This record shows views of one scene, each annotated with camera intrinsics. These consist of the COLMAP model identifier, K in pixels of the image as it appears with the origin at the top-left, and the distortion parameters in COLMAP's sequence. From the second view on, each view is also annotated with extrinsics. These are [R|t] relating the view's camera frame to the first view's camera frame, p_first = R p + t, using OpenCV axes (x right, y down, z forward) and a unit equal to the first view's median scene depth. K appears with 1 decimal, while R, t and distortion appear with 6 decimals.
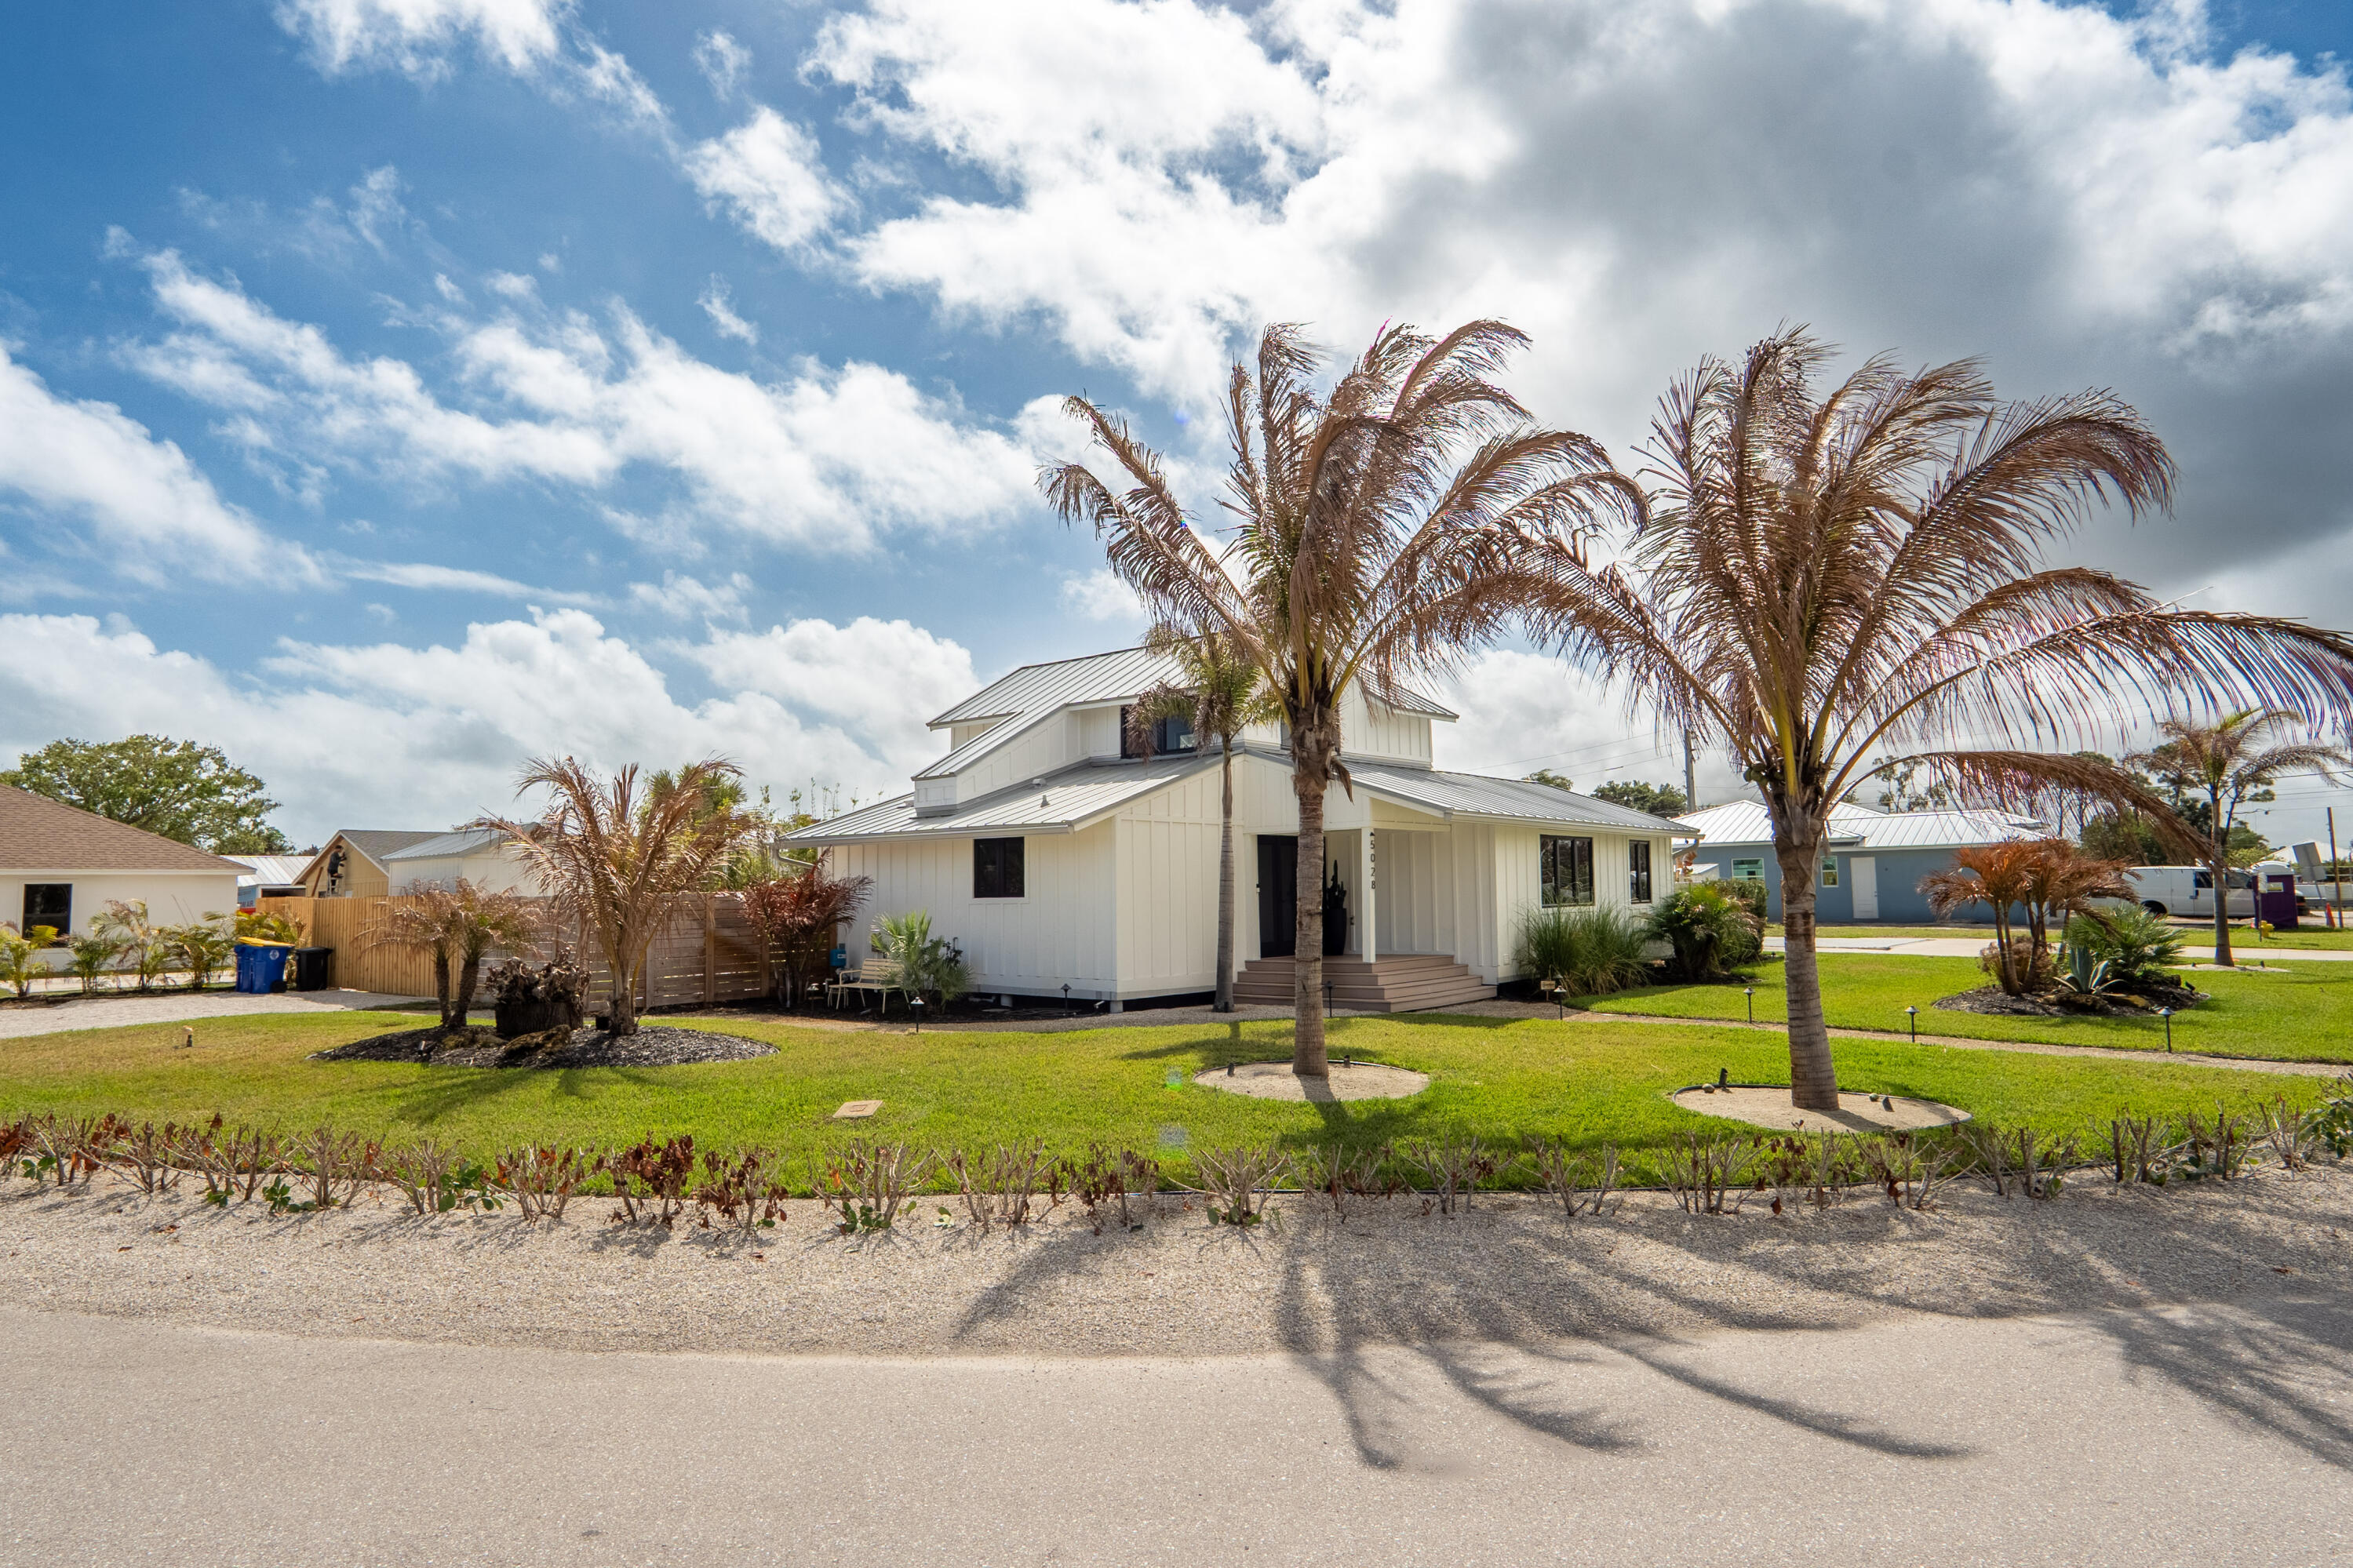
lens RADIAL K [[1263.1, 0, 1166.4], [0, 1263.1, 773.4], [0, 0, 1]] dist [-0.017595, 0.009873]
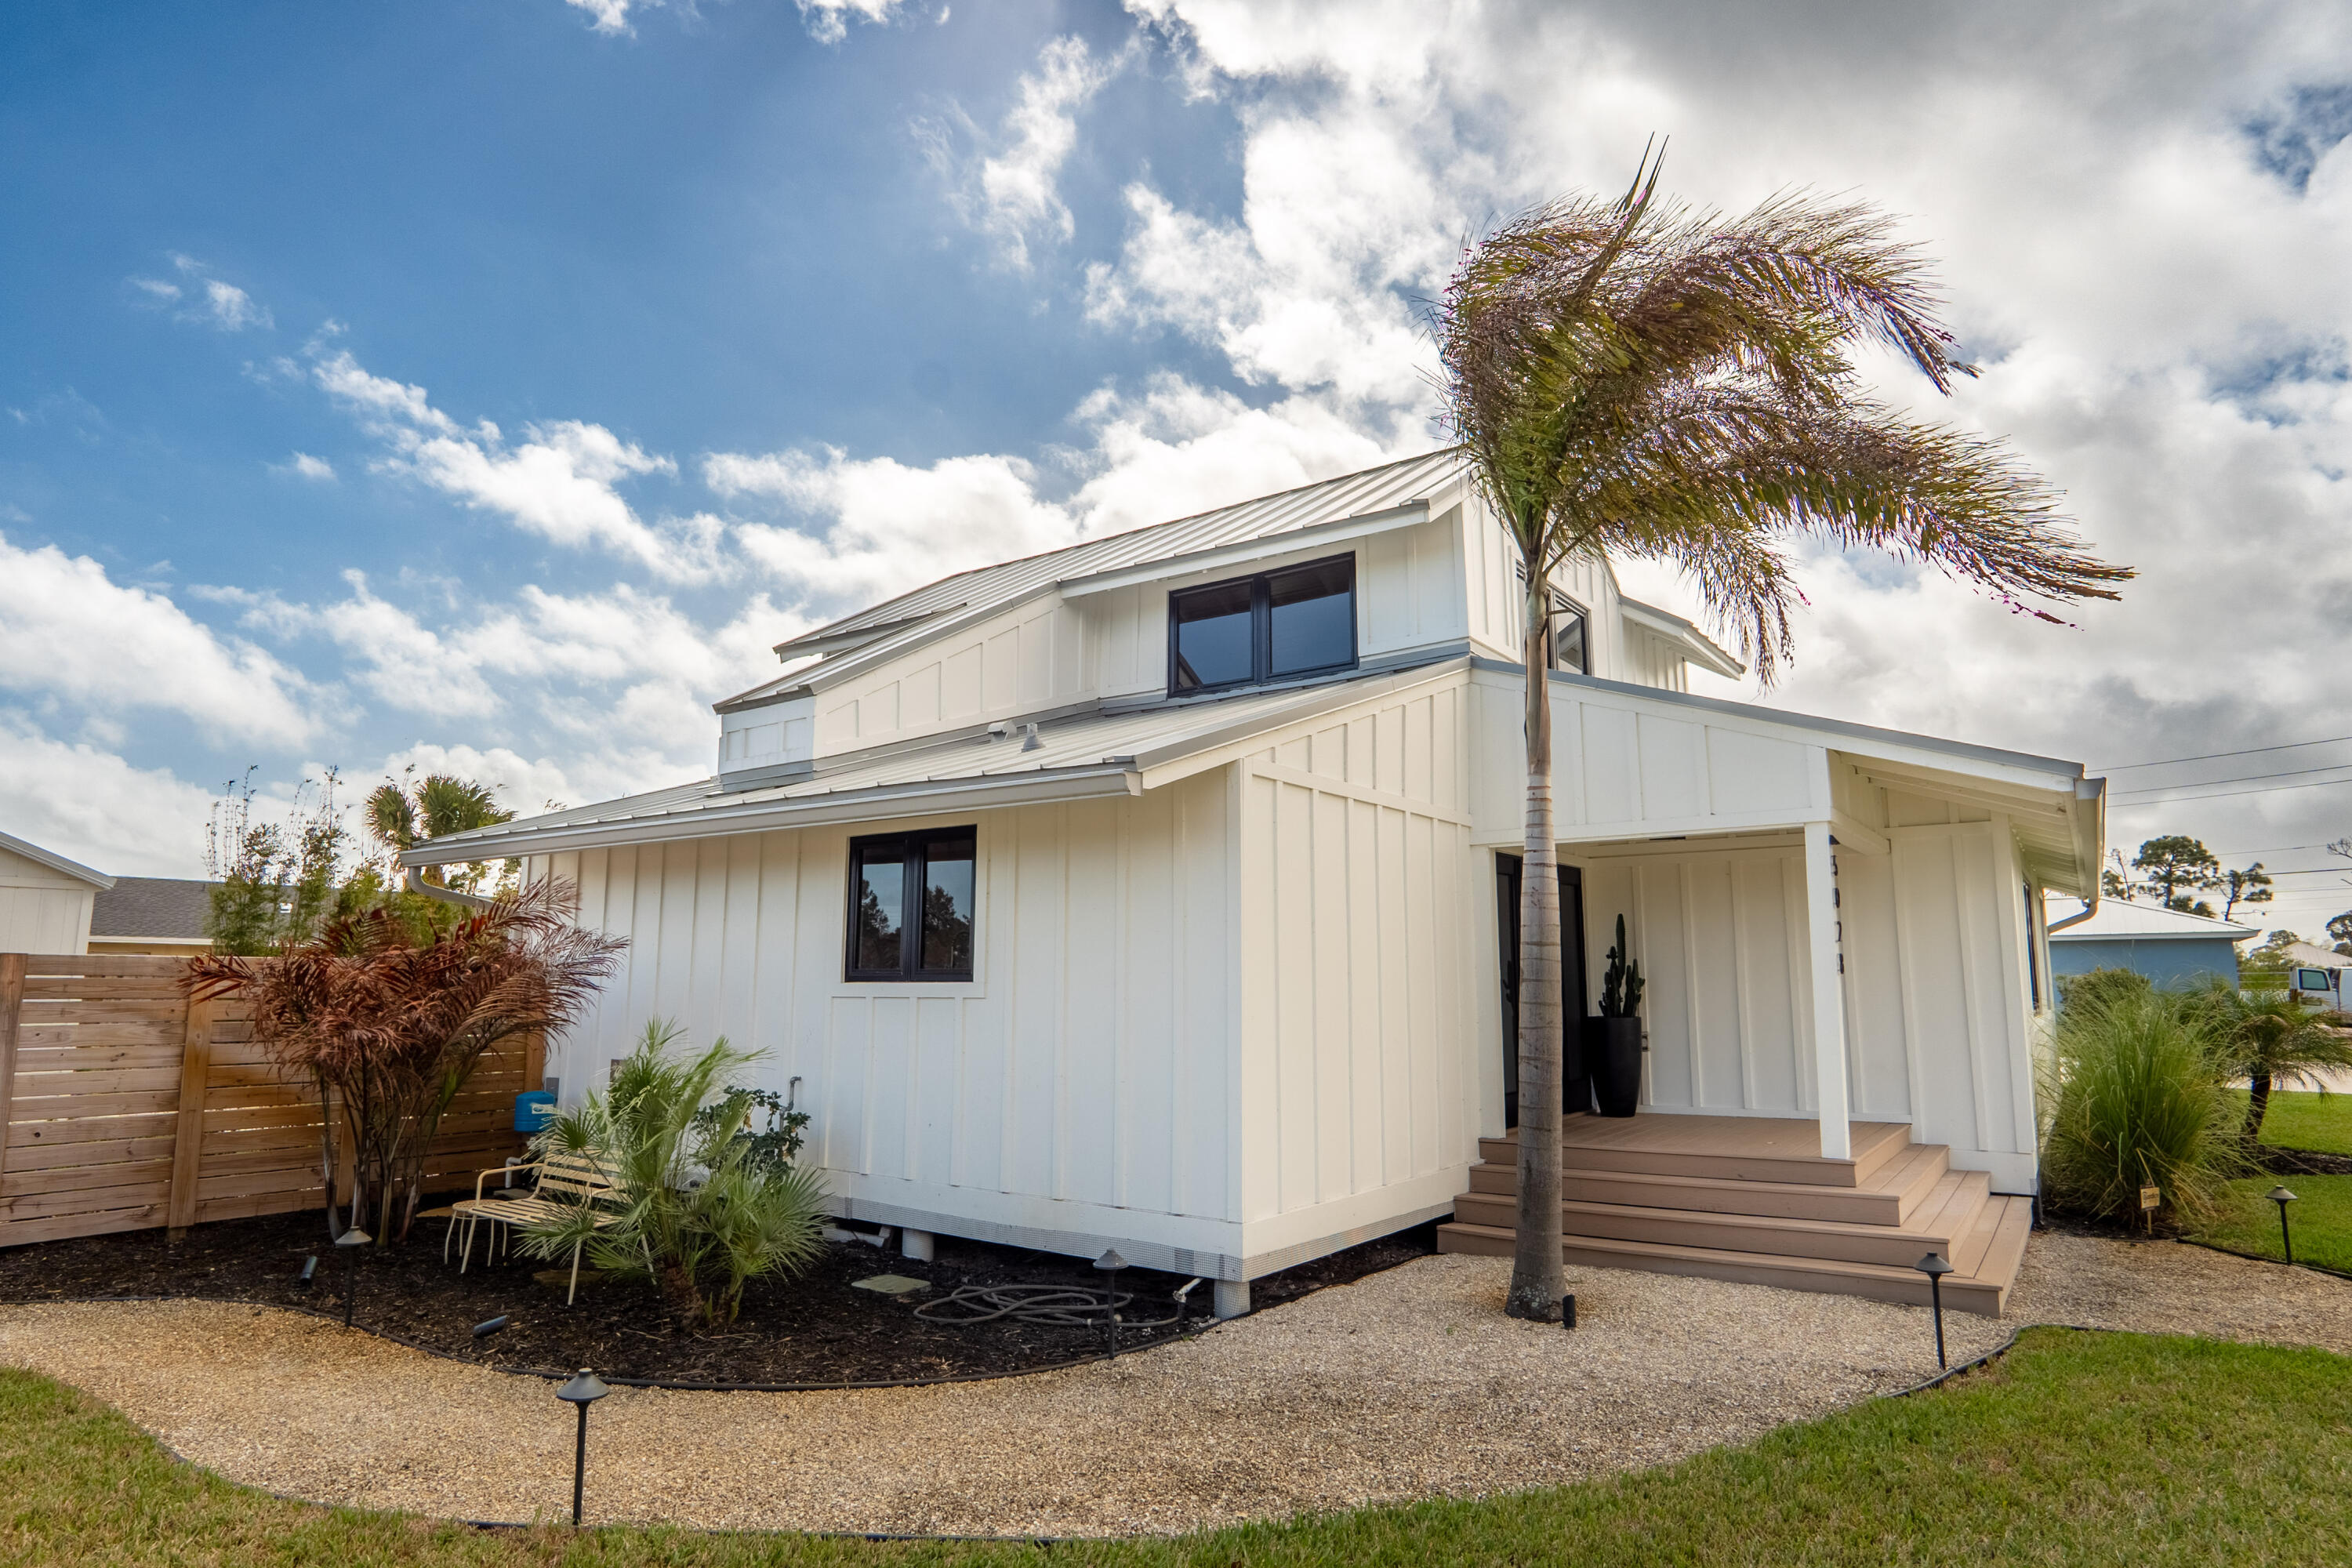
lens RADIAL K [[1262.7, 0, 1165.9], [0, 1262.7, 773.4], [0, 0, 1]] dist [-0.017595, 0.009873]
pose [[0.997135, 0.028165, 0.070205, -0.081302], [-0.023247, 0.997282, -0.069918, 0.059204], [-0.071983, 0.068086, 0.995079, 0.595423]]
